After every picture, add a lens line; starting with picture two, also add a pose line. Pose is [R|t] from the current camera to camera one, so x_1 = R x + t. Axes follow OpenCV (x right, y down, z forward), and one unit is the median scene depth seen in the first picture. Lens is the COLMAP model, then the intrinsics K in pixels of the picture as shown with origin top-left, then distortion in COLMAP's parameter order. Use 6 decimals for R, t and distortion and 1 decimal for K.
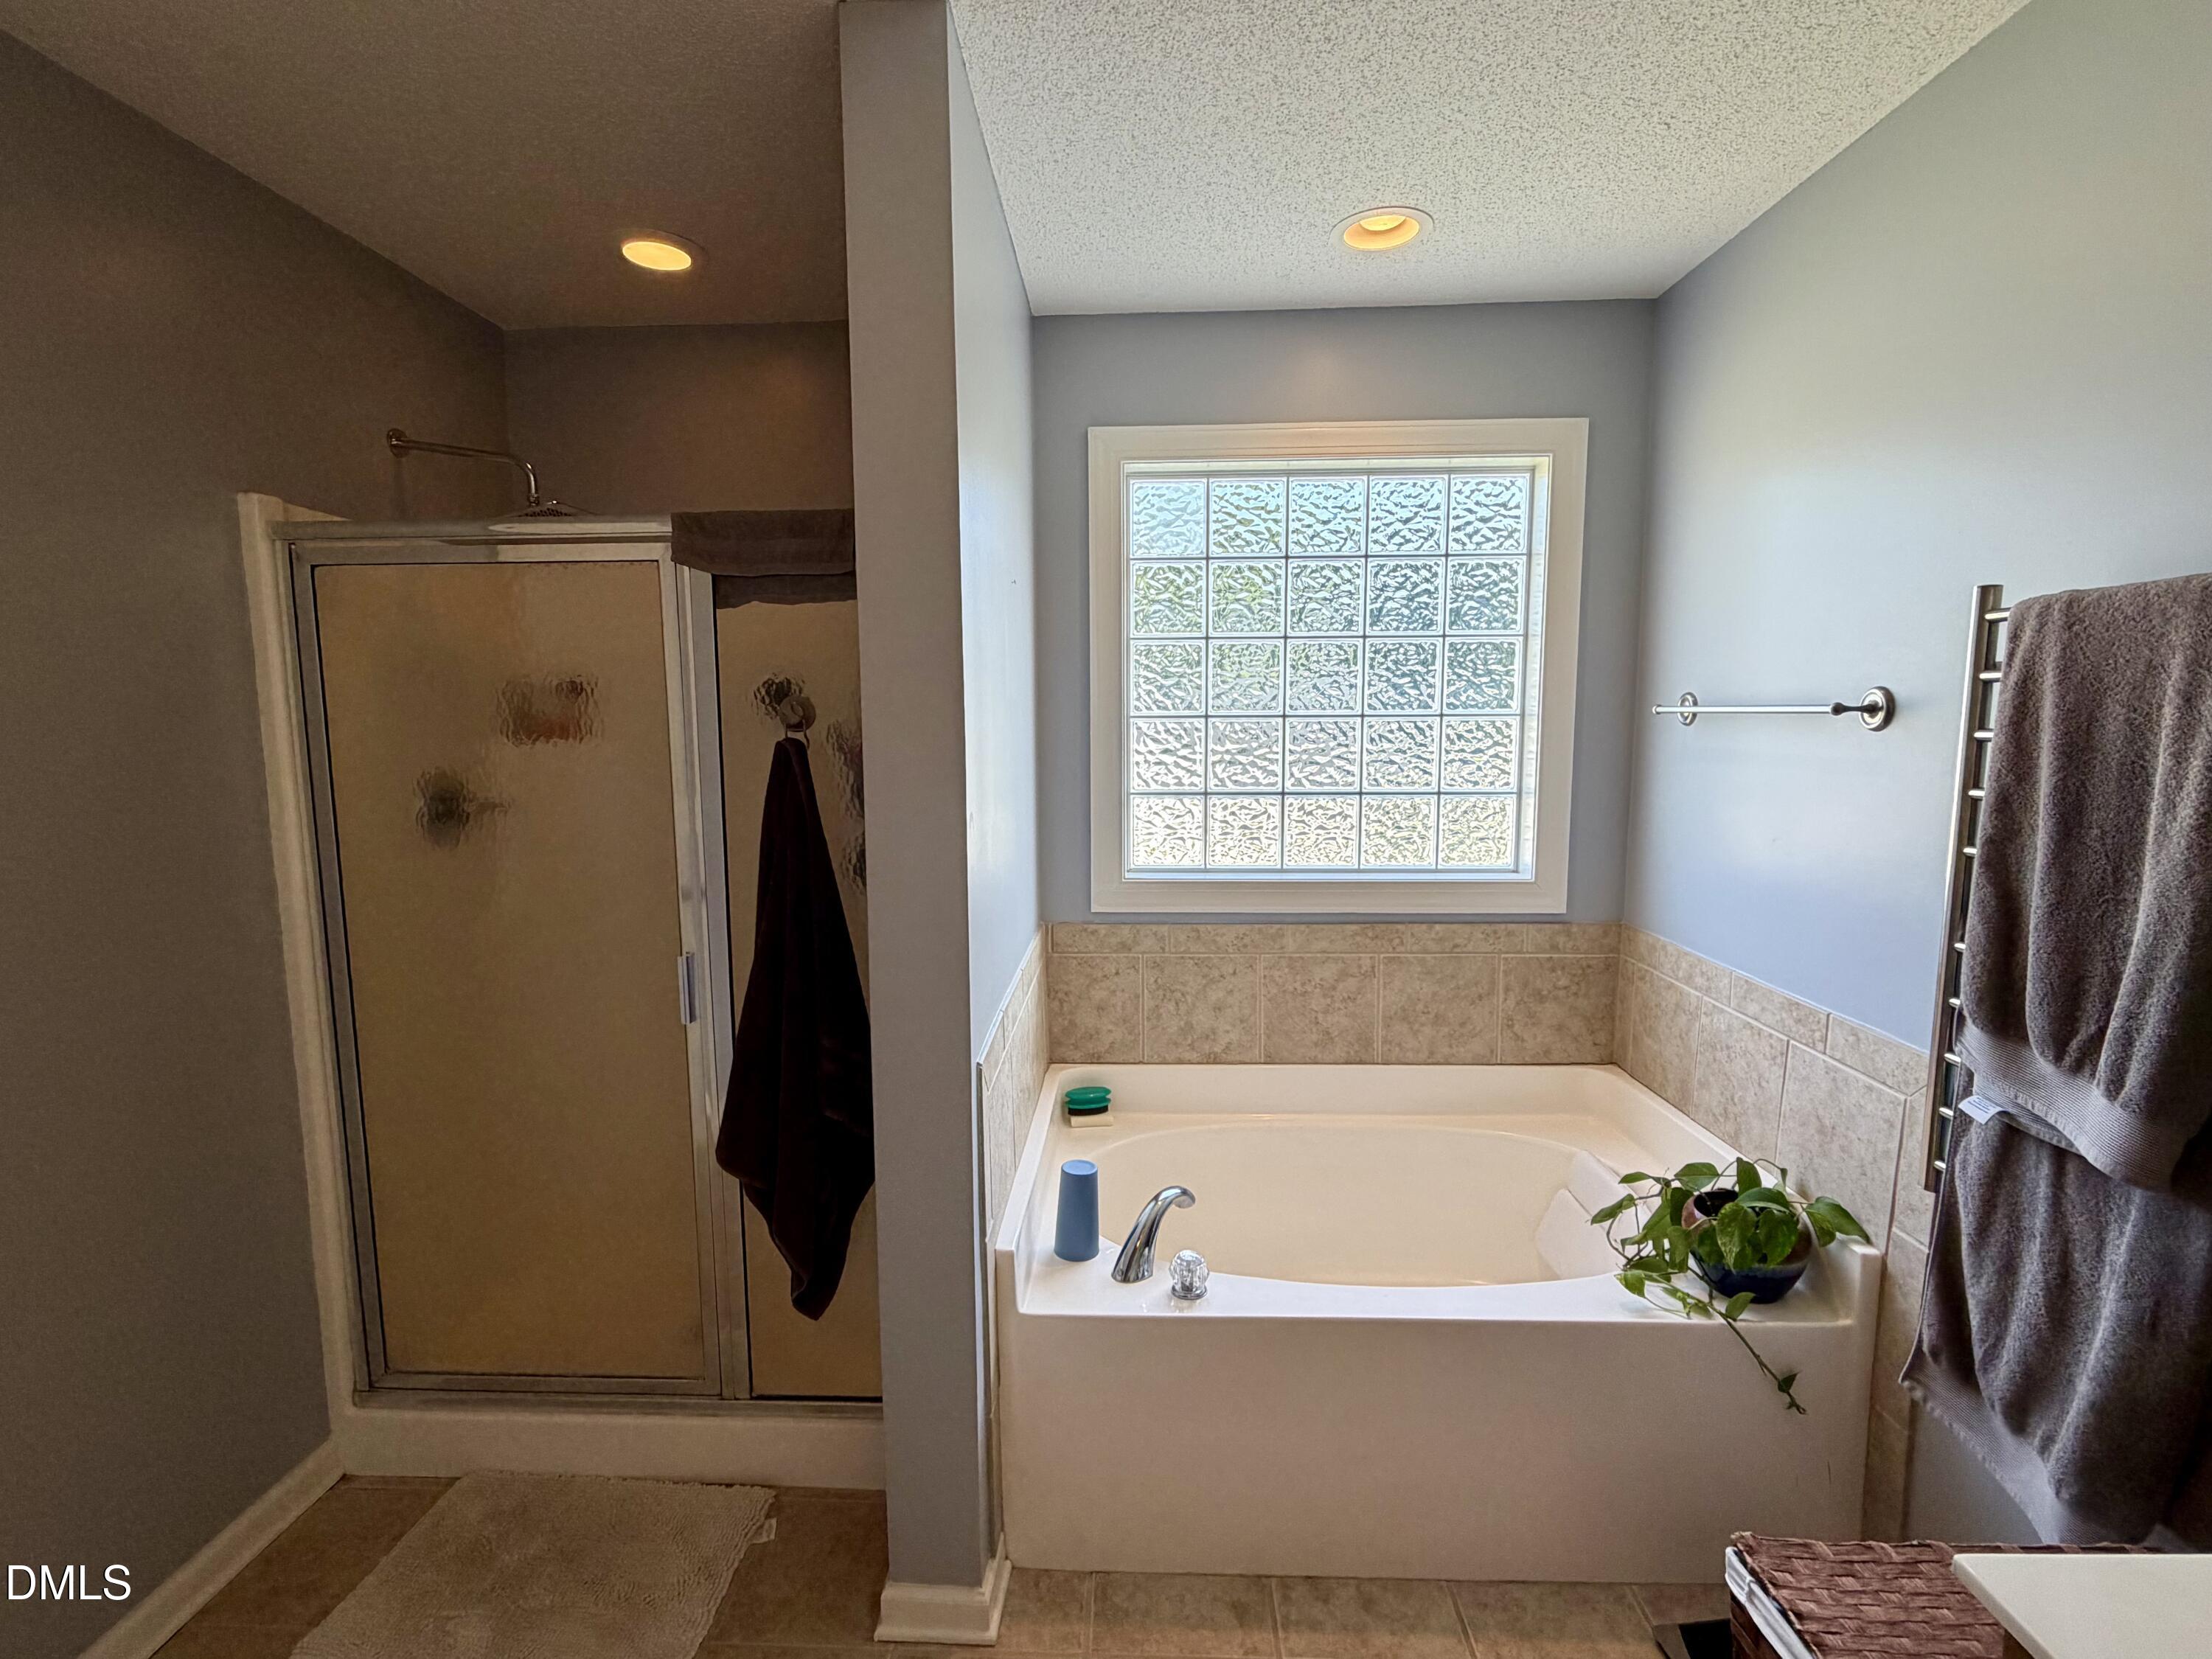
lens RADIAL K [[1042.8, 0, 1106.6], [0, 1042.8, 832.1], [0, 0, 1]] dist [-0.002072, -0.000109]
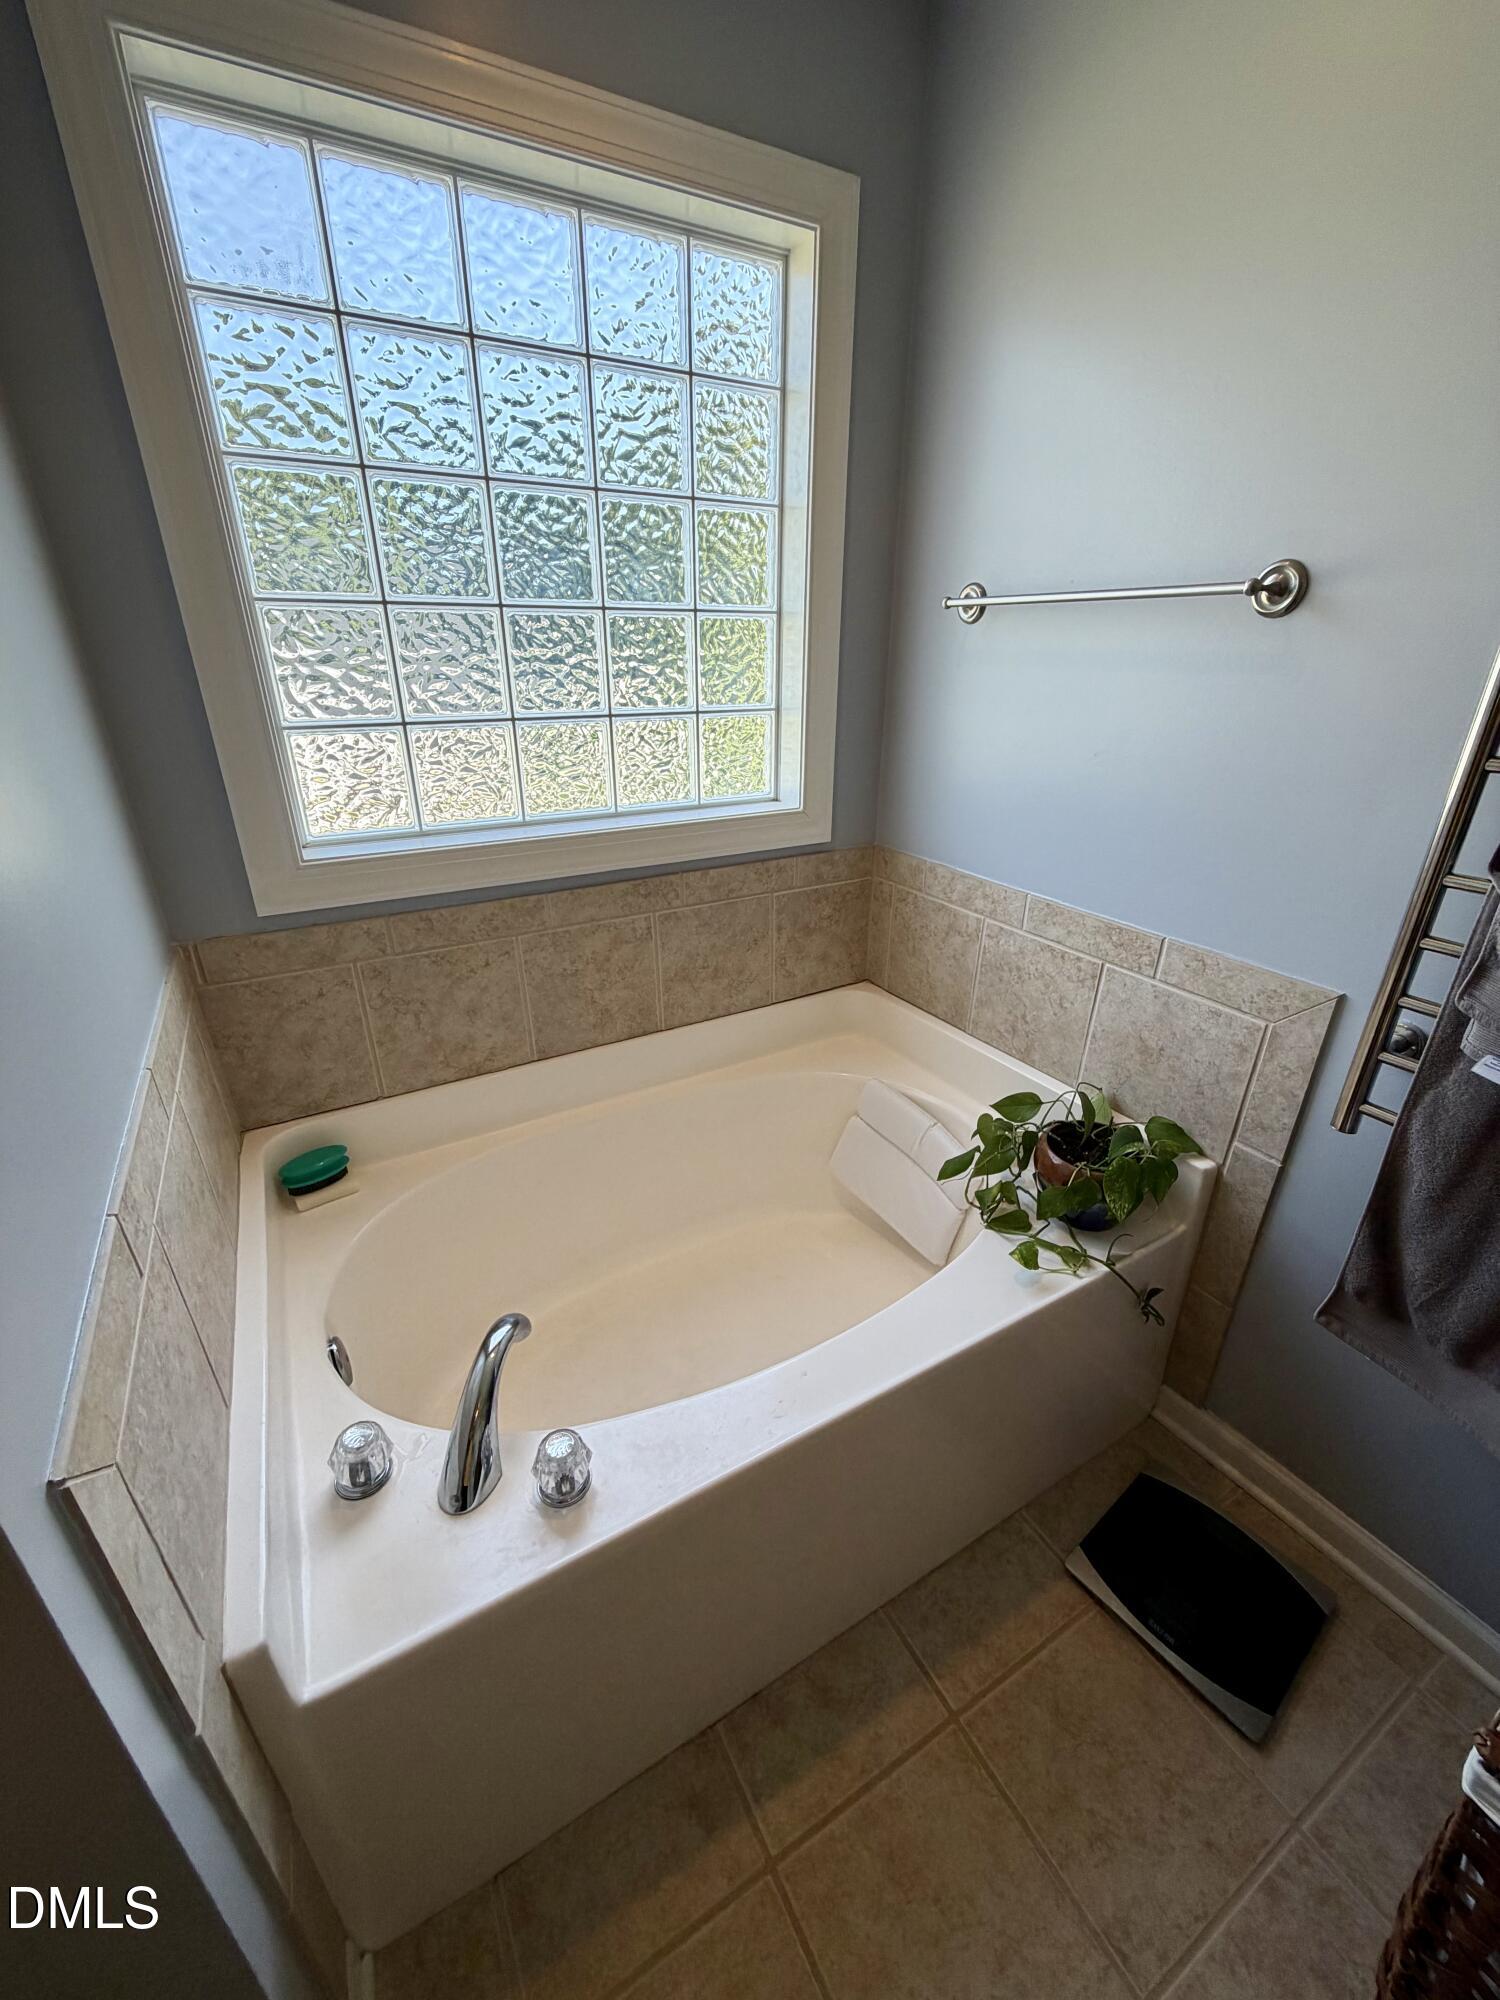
lens RADIAL K [[797.3, 0, 745.3], [0, 797.3, 992.7], [0, 0, 1]] dist [0.001319, -0.000206]
pose [[0.850382, -0.203783, 0.485102, -0.007094], [0.051645, 0.949830, 0.308474, -0.019454], [-0.523626, -0.237268, 0.818242, 0.407617]]
